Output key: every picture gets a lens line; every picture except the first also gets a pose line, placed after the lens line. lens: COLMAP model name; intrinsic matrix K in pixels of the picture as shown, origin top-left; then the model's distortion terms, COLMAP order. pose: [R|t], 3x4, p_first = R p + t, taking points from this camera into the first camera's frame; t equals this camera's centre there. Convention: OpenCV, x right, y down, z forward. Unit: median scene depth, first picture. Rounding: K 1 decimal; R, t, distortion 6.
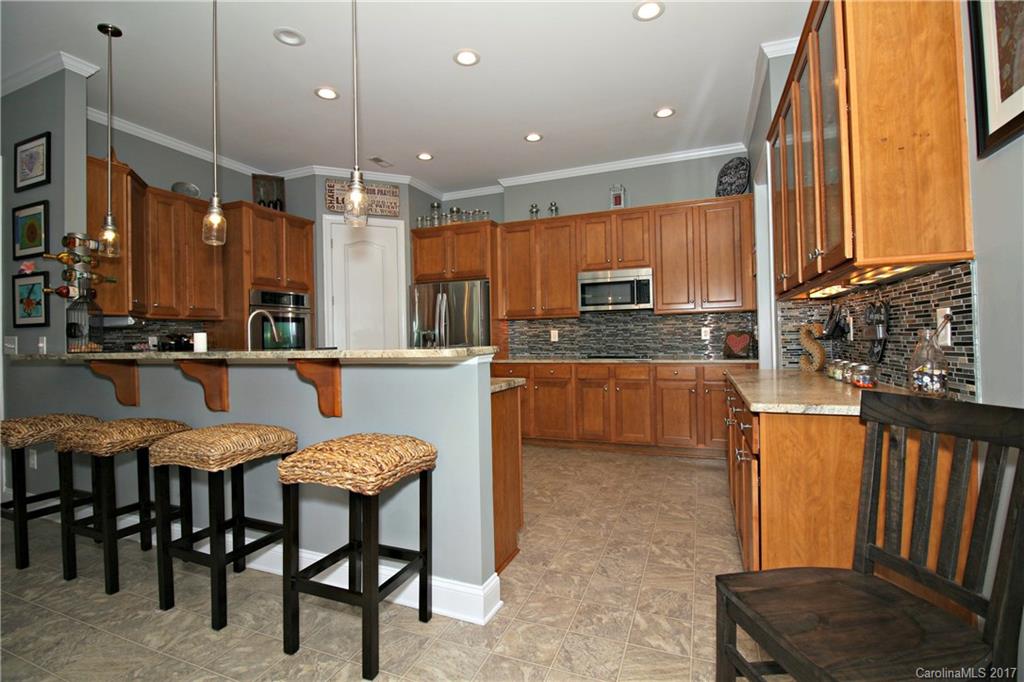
lens RADIAL K [[478.3, 0, 511.5], [0, 478.3, 335.0], [0, 0, 1]] dist [-0.012699, -0.000197]
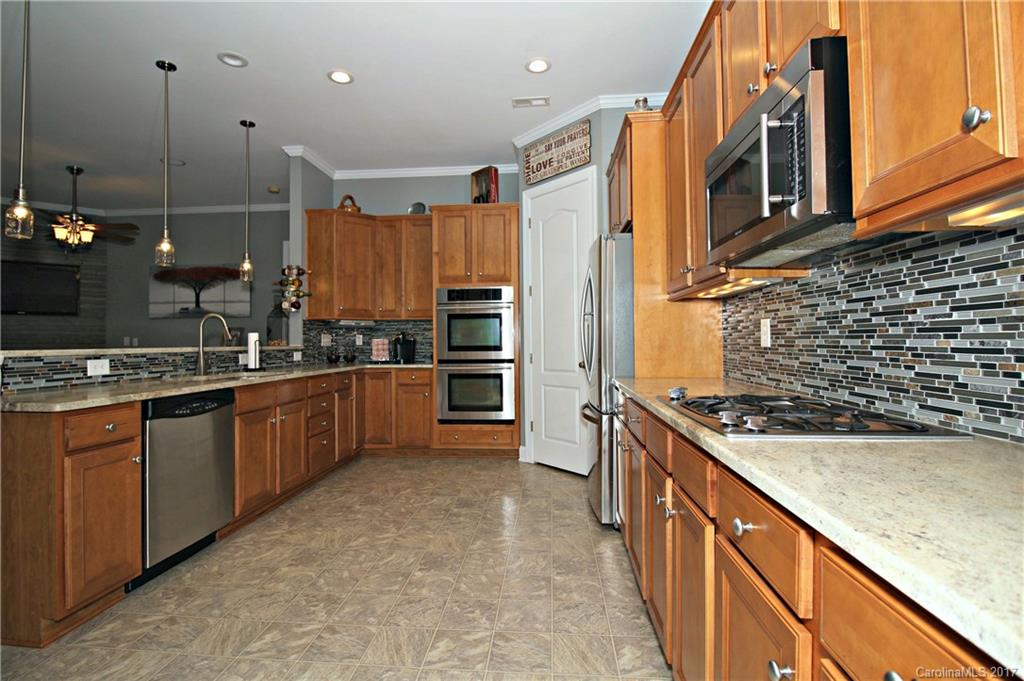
lens RADIAL K [[478.3, 0, 511.5], [0, 478.3, 334.5], [0, 0, 1]] dist [-0.012699, -0.000197]
pose [[0.283132, 0.002708, -0.959077, 0.483573], [0.004891, 0.999979, 0.004267, -0.000152], [0.959068, -0.005899, 0.283113, 0.839178]]
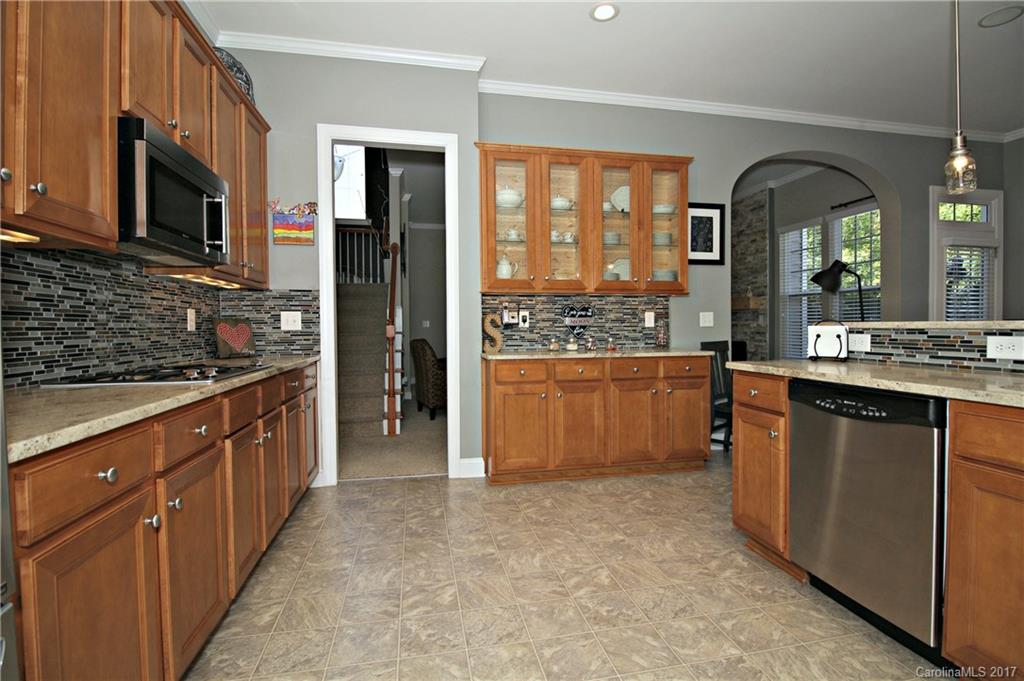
lens RADIAL K [[478.3, 0, 511.5], [0, 478.3, 334.5], [0, 0, 1]] dist [-0.012699, -0.000197]
pose [[-0.537727, 0.006905, 0.843091, -0.202757], [0.015348, 0.999881, 0.001600, 0.018668], [-0.842980, 0.013800, -0.537769, 1.042501]]
